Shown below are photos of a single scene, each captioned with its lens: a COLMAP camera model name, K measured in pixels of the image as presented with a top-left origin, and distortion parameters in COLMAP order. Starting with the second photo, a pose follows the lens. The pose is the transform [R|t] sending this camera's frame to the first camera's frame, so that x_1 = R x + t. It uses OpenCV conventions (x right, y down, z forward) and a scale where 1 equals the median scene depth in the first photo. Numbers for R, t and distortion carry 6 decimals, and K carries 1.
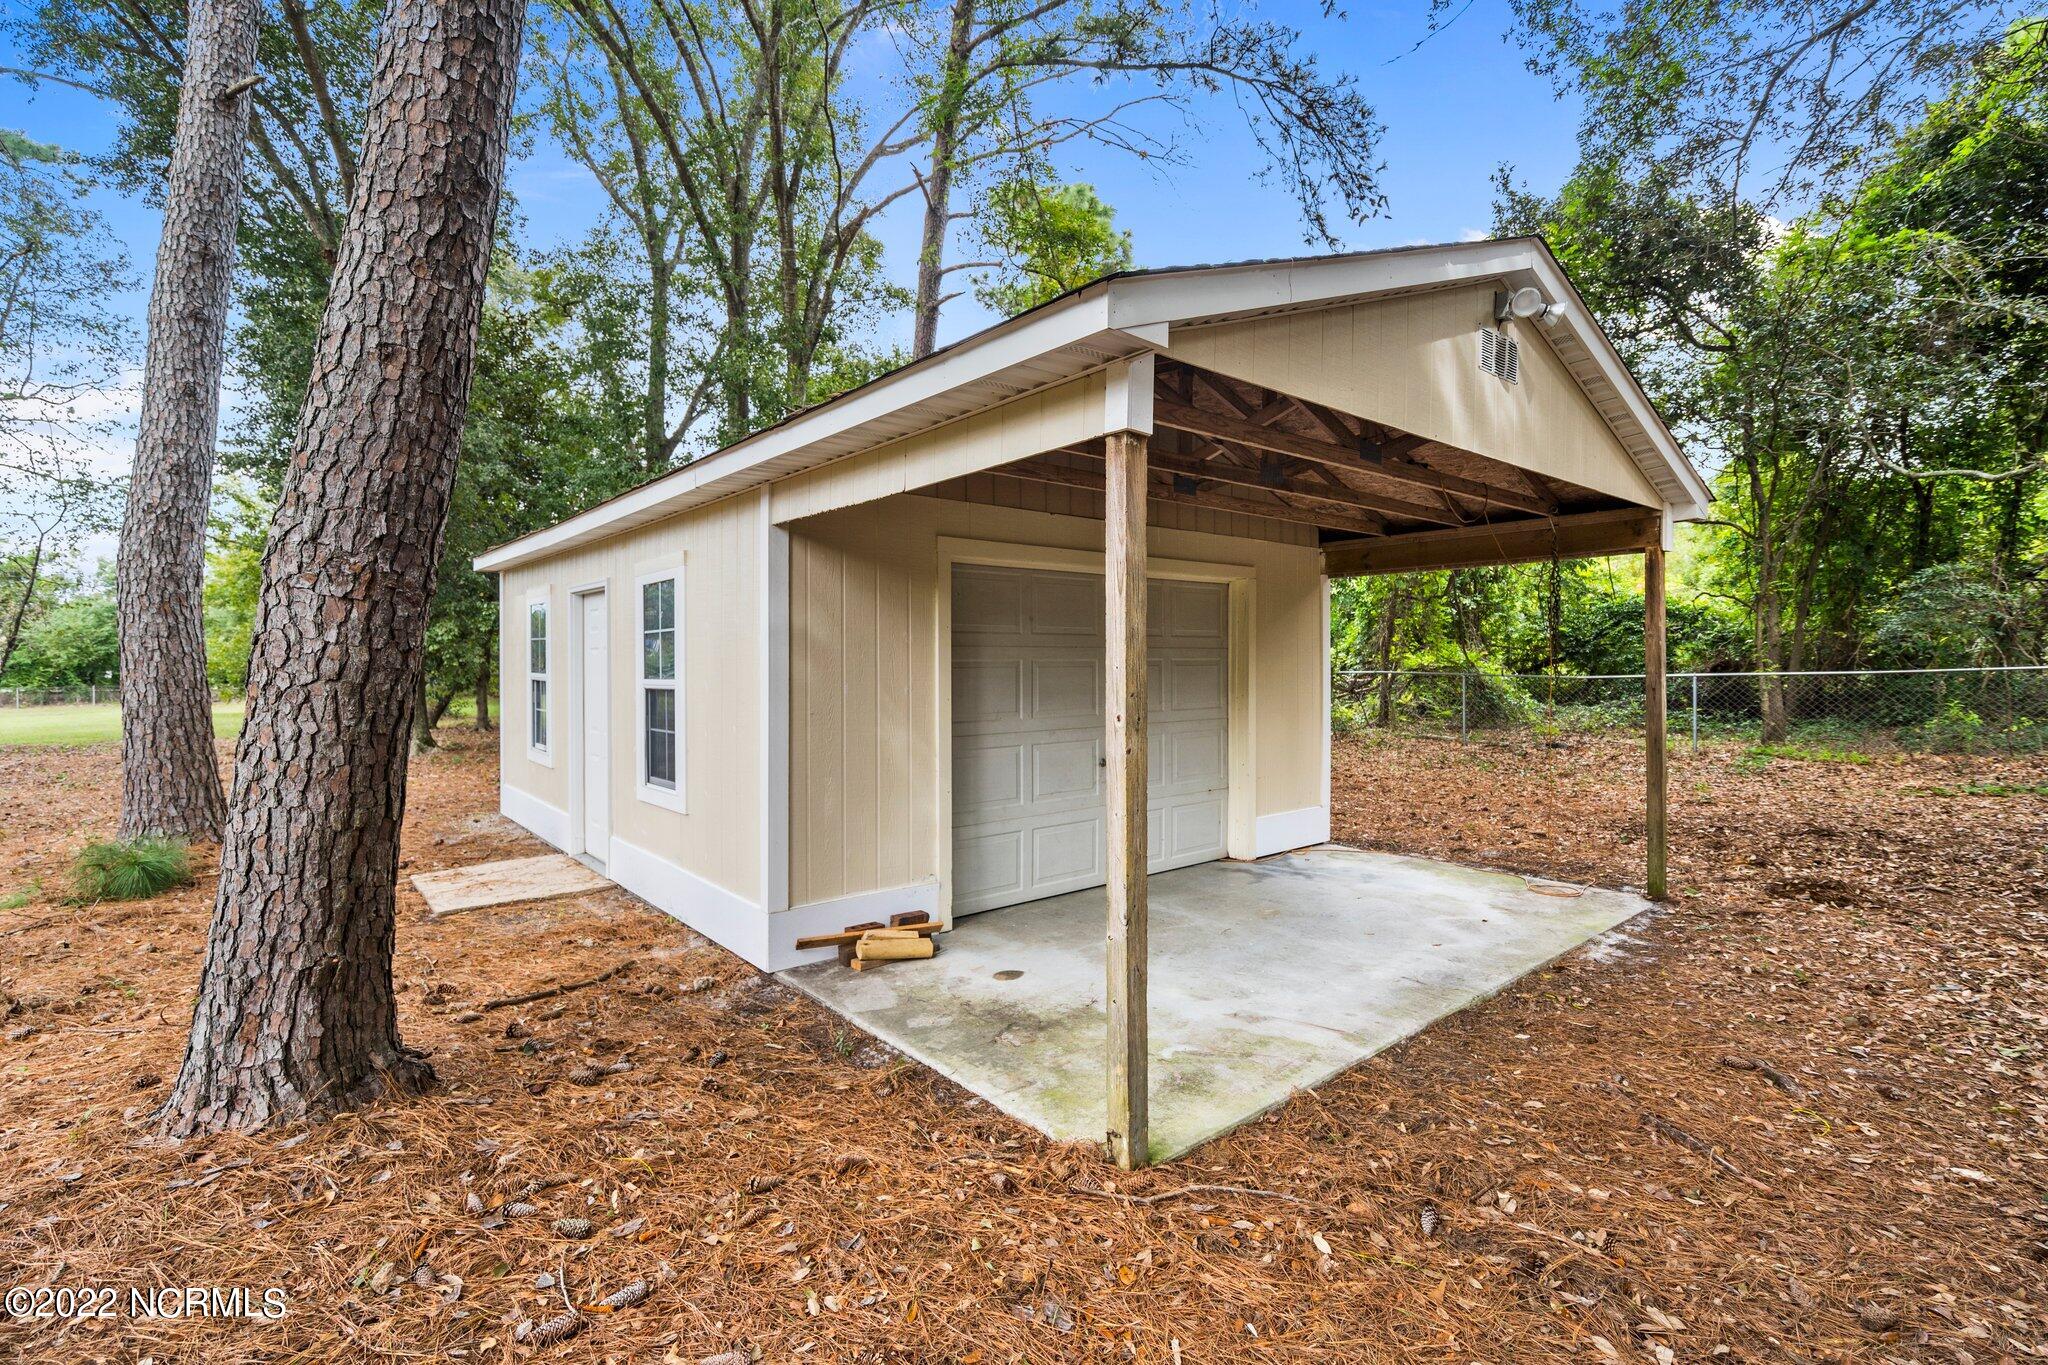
lens RADIAL K [[932.9, 0, 1024.0], [0, 932.9, 682.5], [0, 0, 1]] dist [-0.000418, 0.000198]
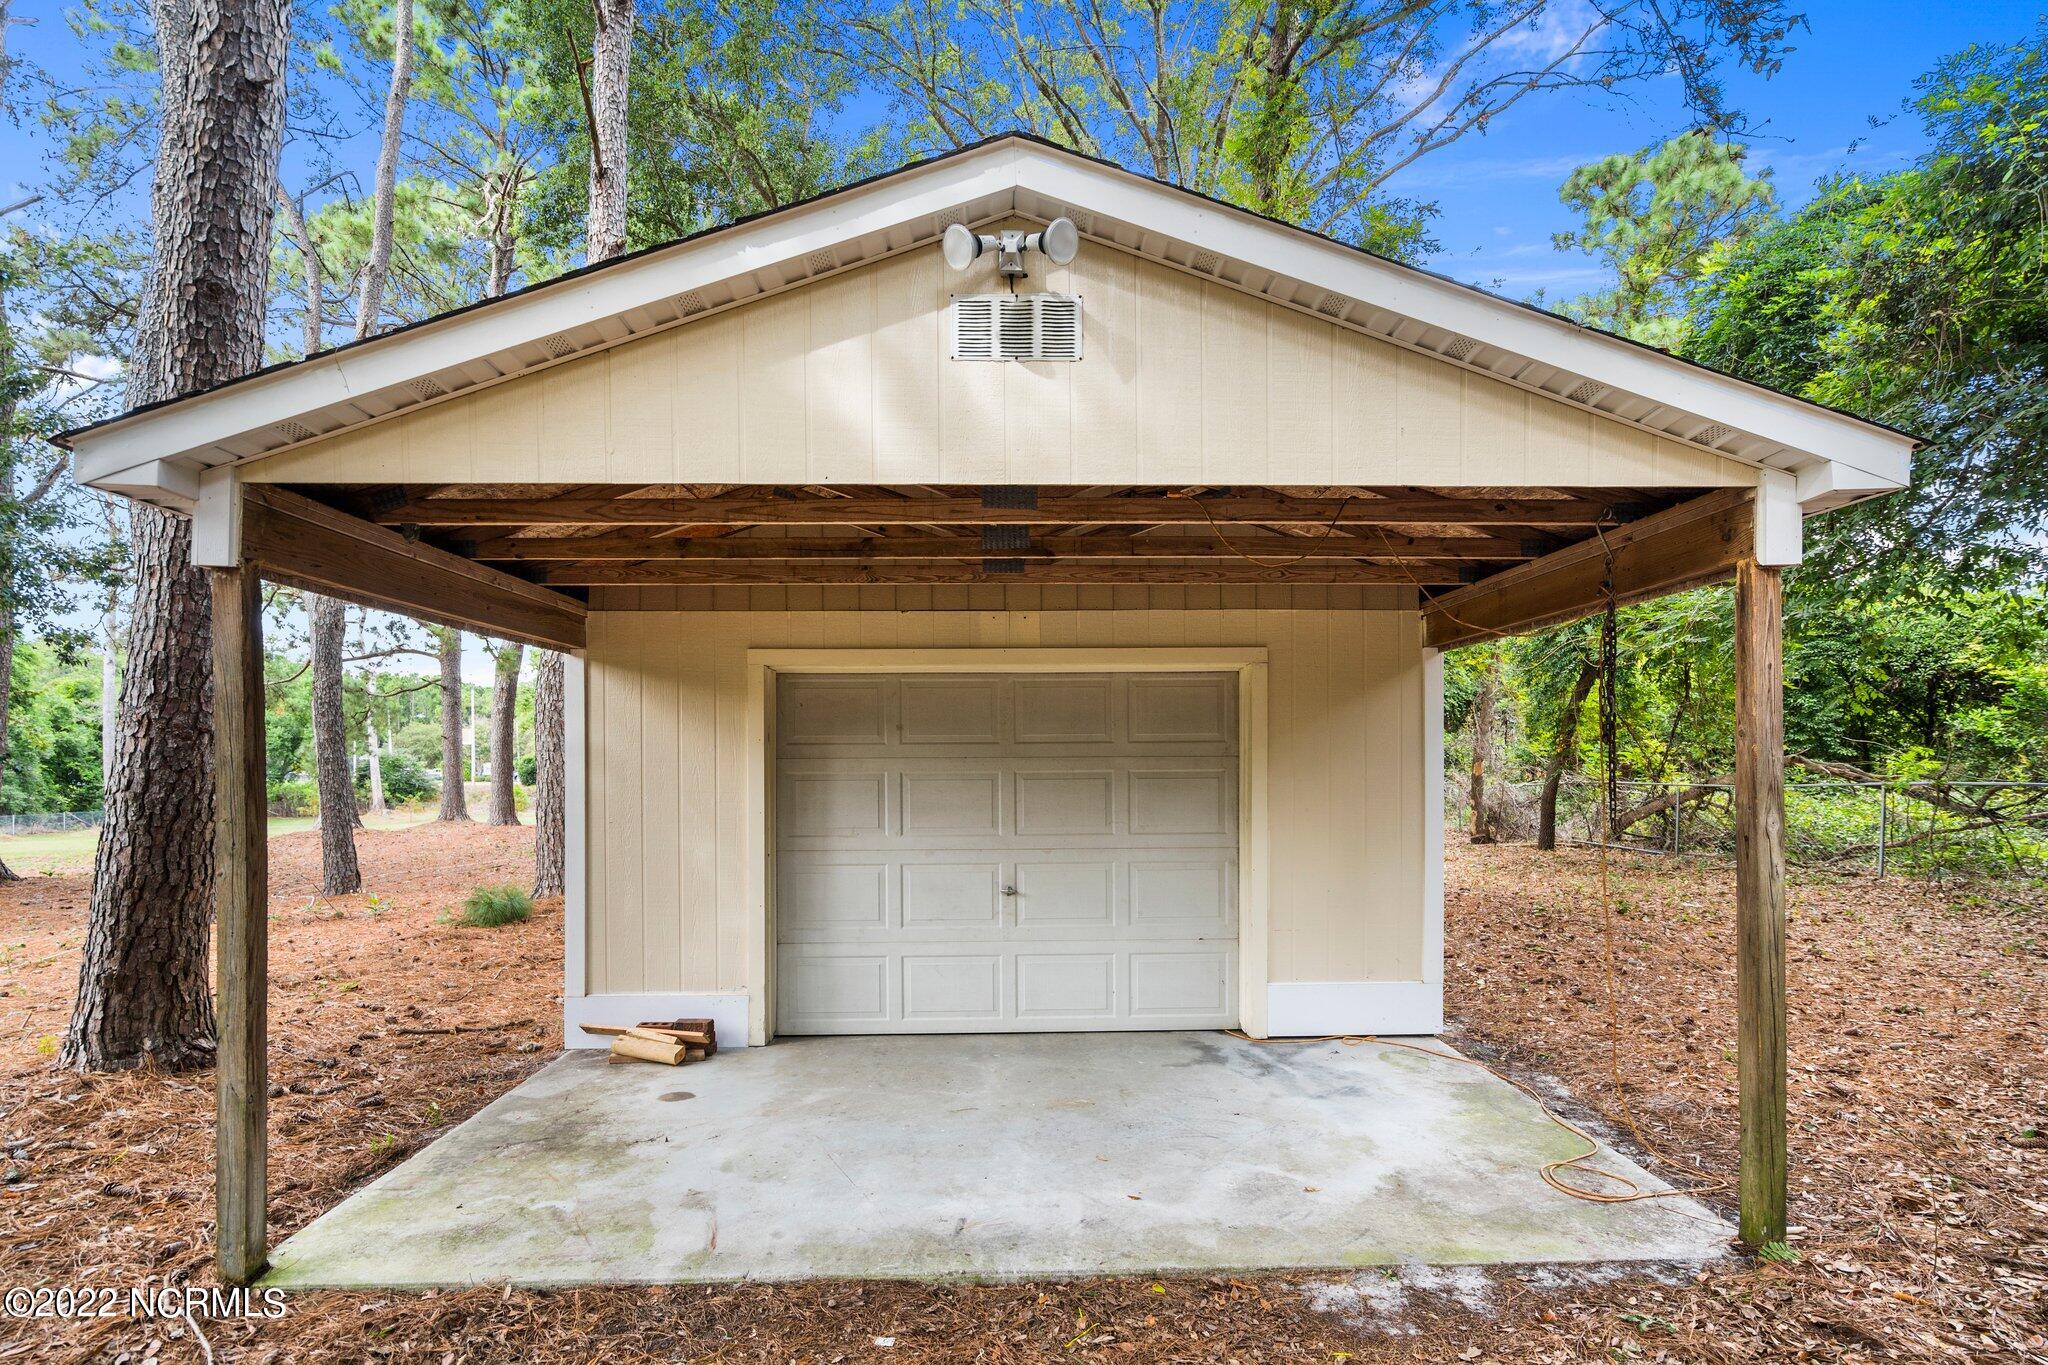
lens RADIAL K [[949.7, 0, 1024.4], [0, 949.7, 781.2], [0, 0, 1]] dist [-0.000542, 0.000035]
pose [[0.781630, 0.013159, -0.623604, 0.901694], [-0.012635, 0.999906, 0.005262, -0.028801], [0.623614, 0.003766, 0.781723, 0.452995]]
